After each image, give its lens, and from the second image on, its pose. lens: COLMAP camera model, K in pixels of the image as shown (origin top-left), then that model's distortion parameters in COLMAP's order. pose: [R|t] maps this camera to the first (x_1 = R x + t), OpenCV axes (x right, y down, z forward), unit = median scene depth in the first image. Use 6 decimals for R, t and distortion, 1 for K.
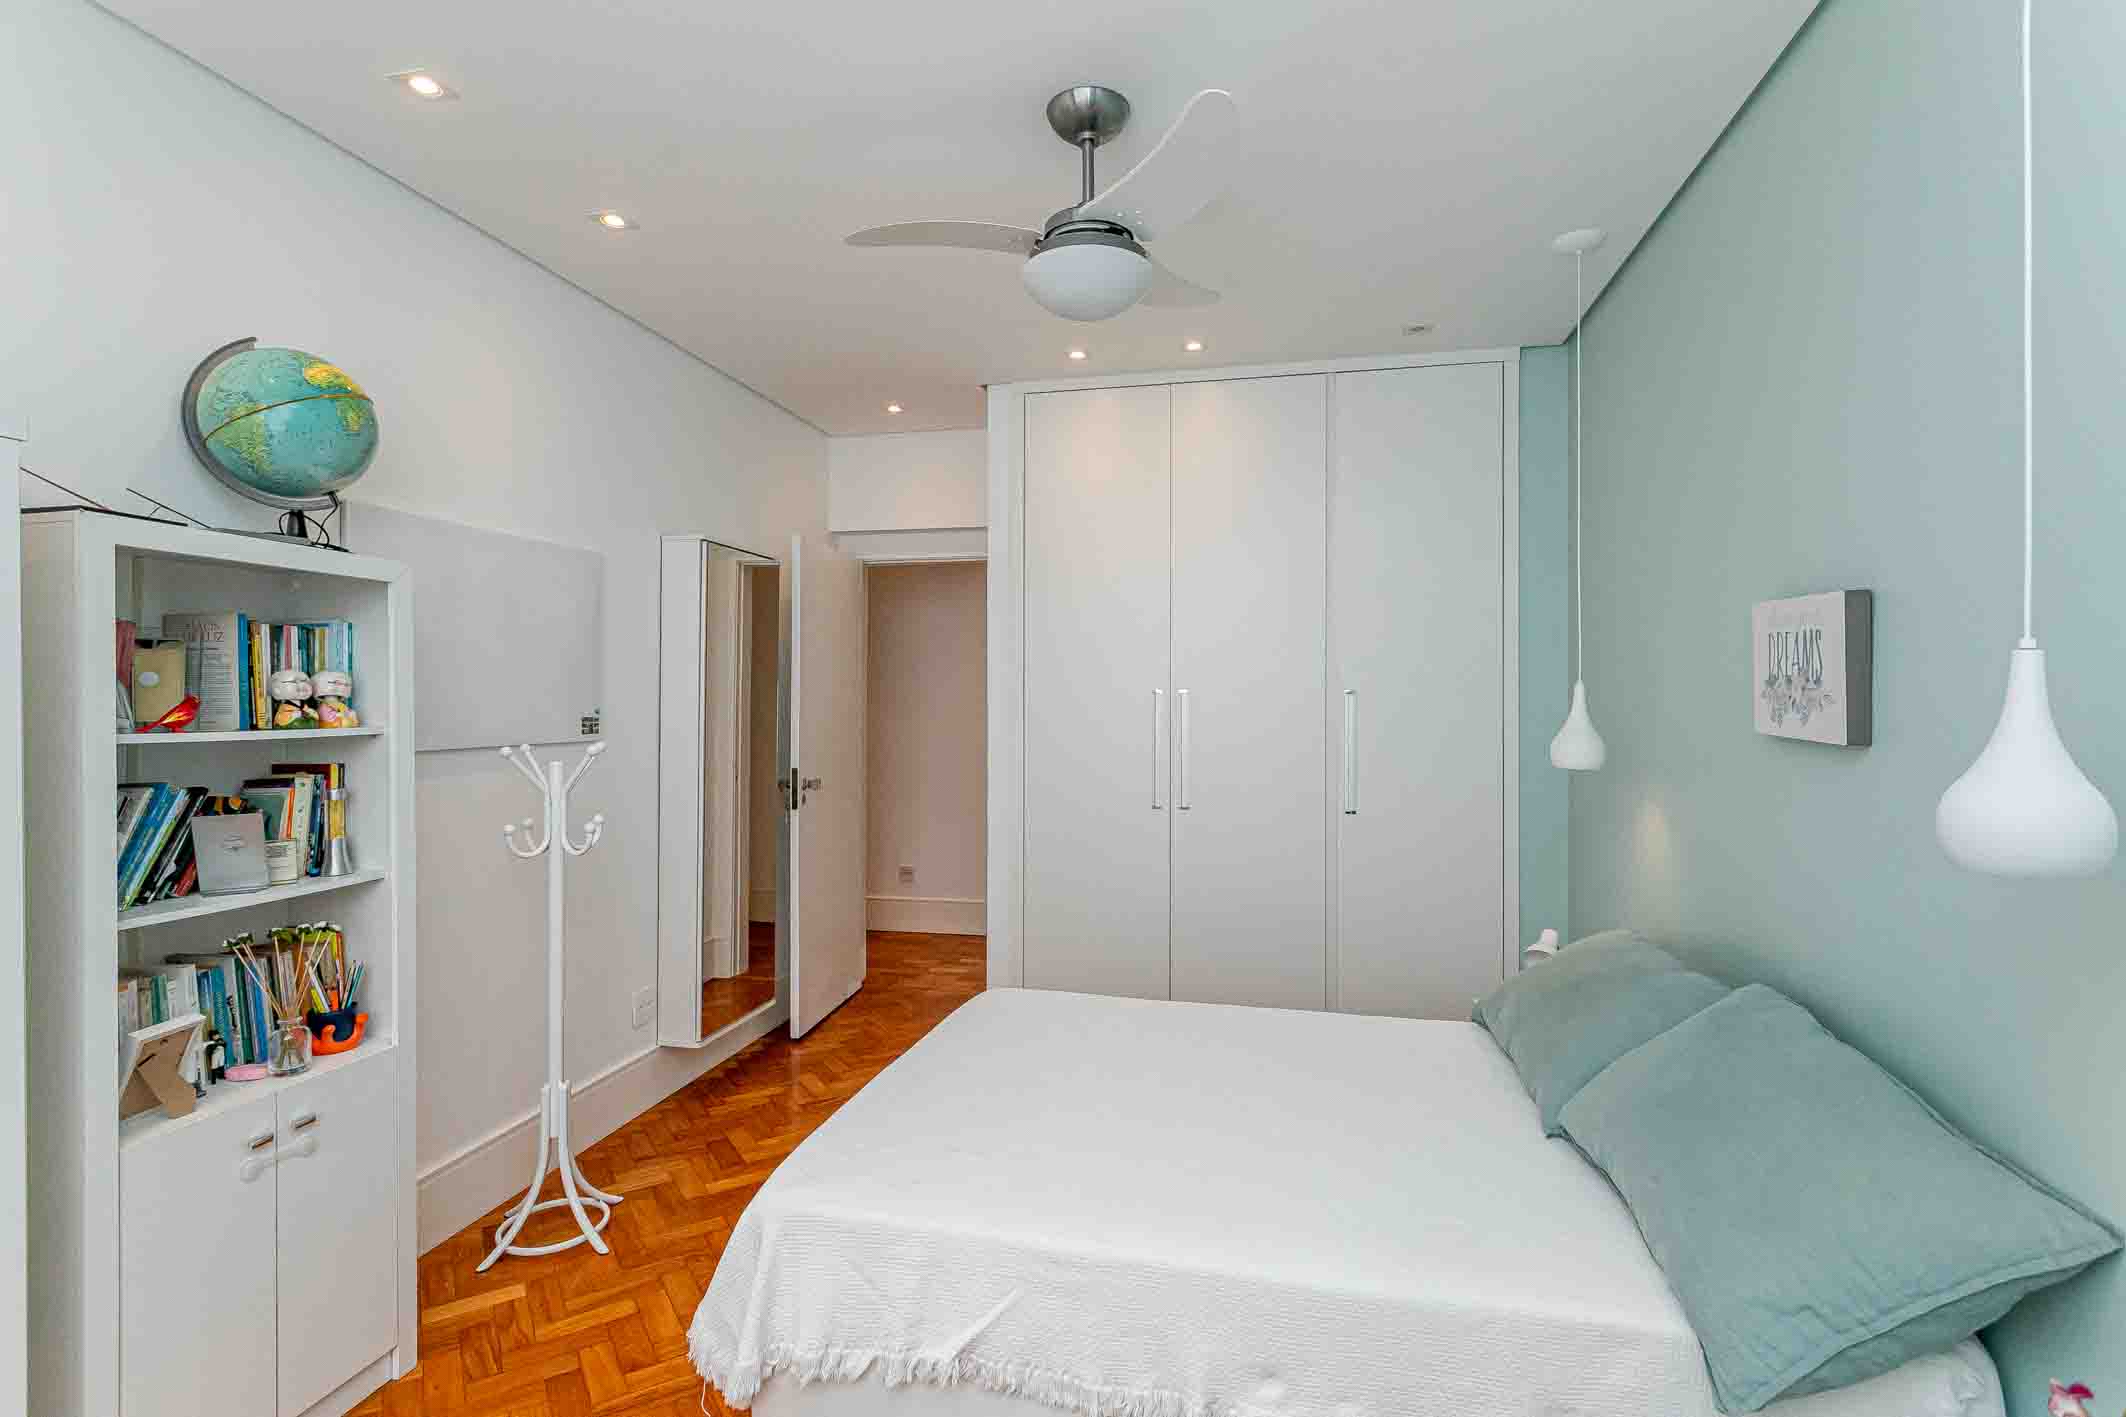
lens RADIAL K [[1007.2, 0, 1058.3], [0, 1007.2, 701.6], [0, 0, 1]] dist [-0.006871, 0.000570]
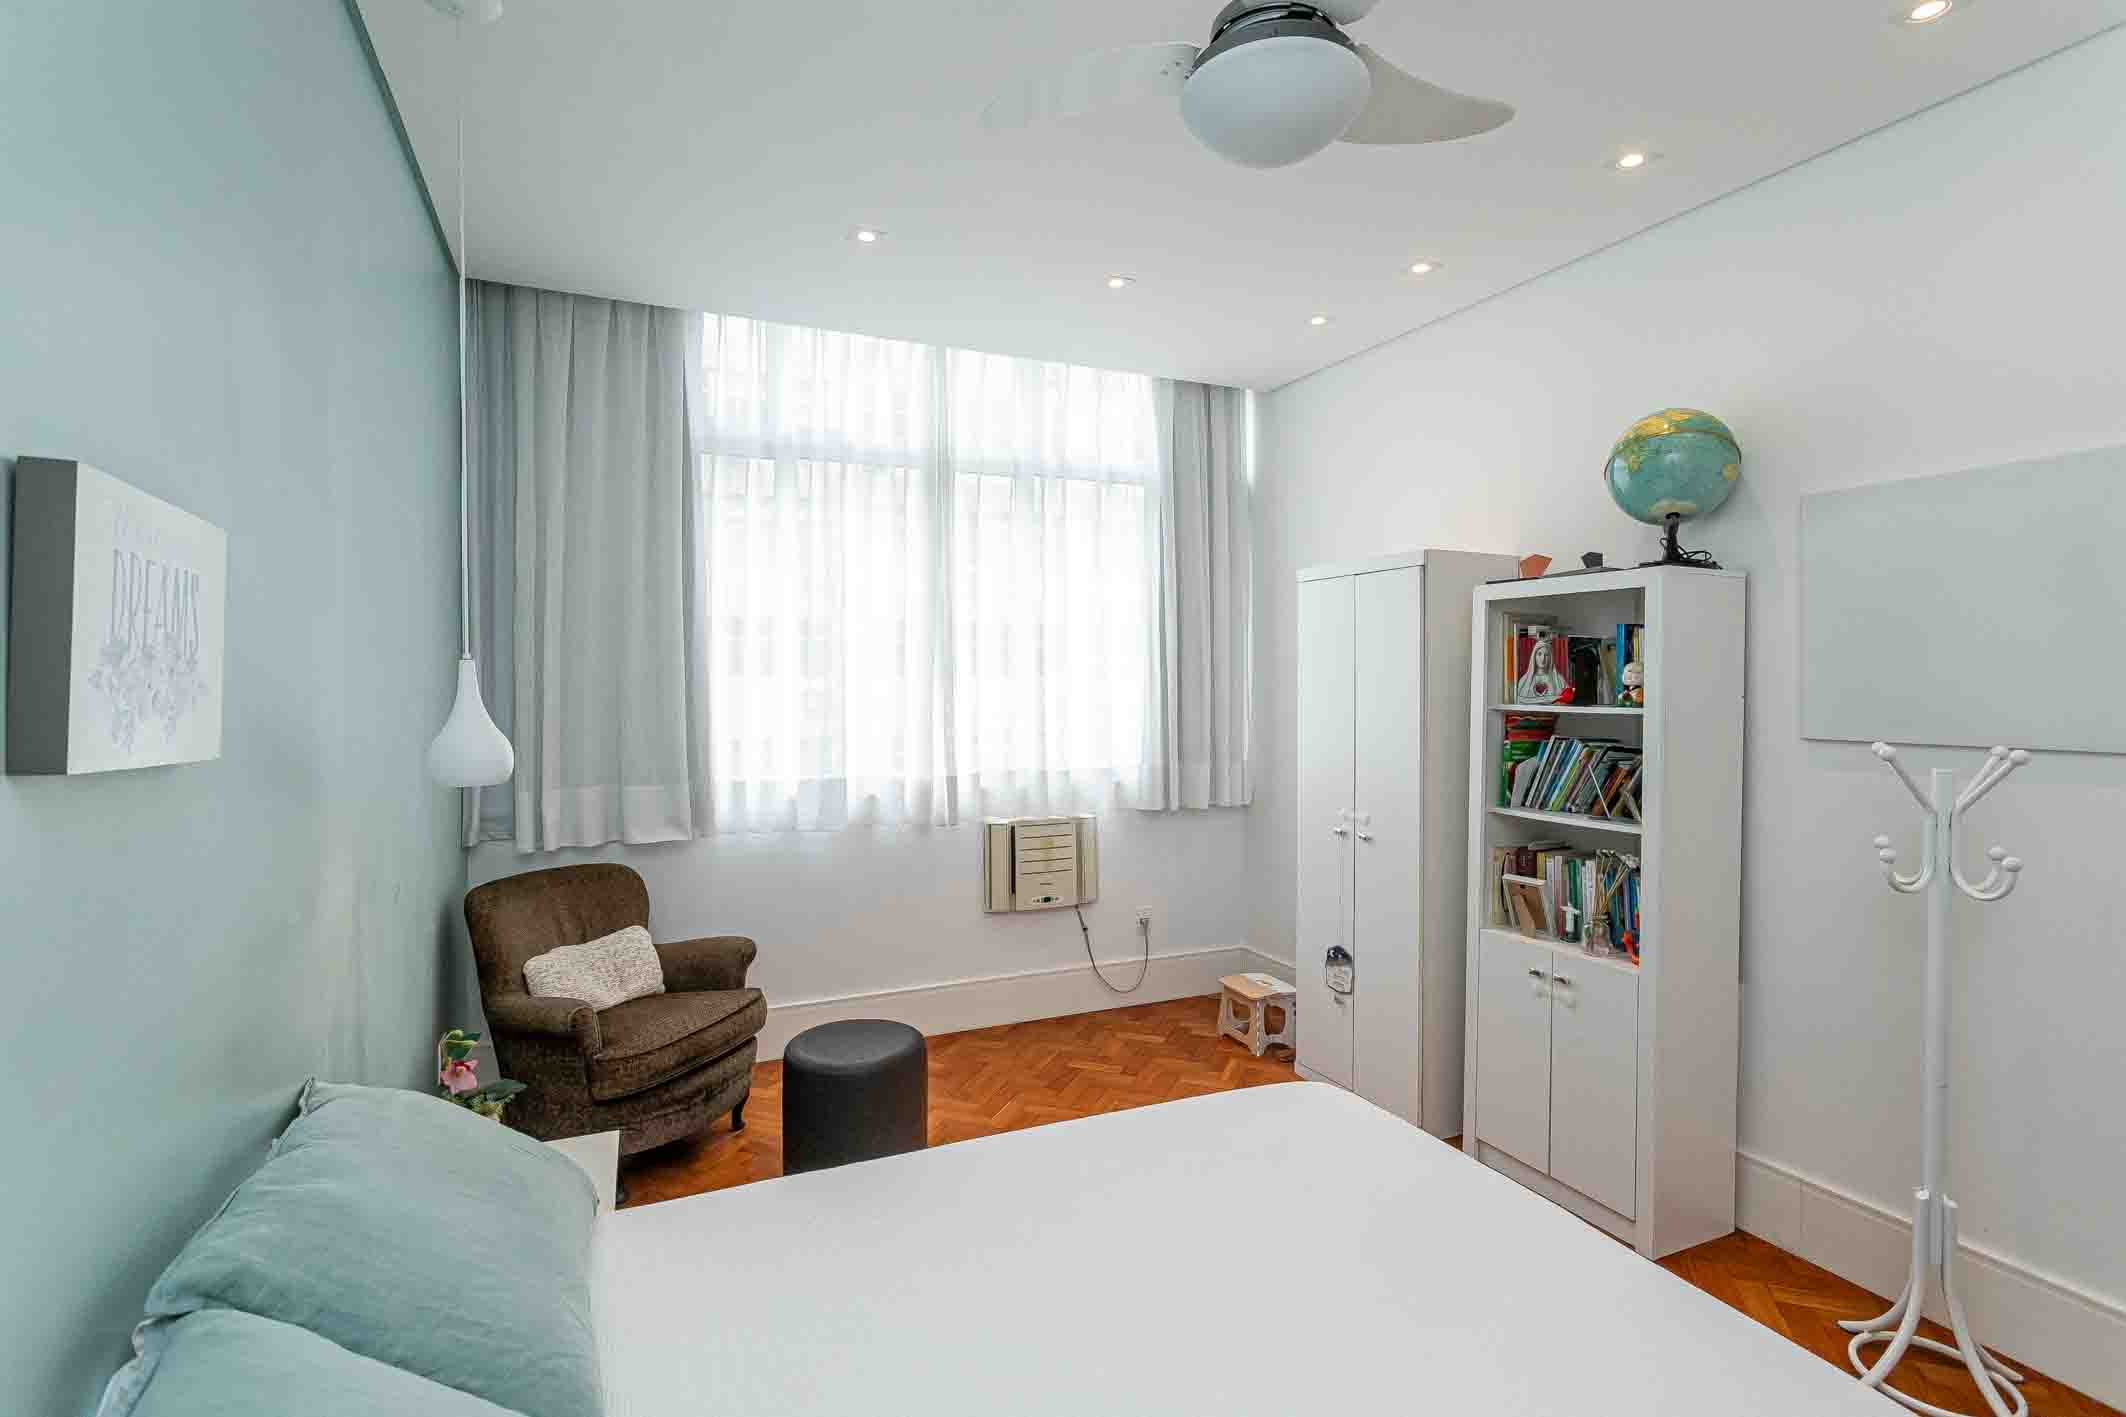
lens RADIAL K [[1007.2, 0, 1060.9], [0, 1007.2, 709.0], [0, 0, 1]] dist [-0.006871, 0.000570]
pose [[-0.799239, 0.016865, -0.600777, 0.669683], [-0.000593, 0.999584, 0.028848, -0.008437], [0.601013, 0.023413, -0.798896, 1.697886]]
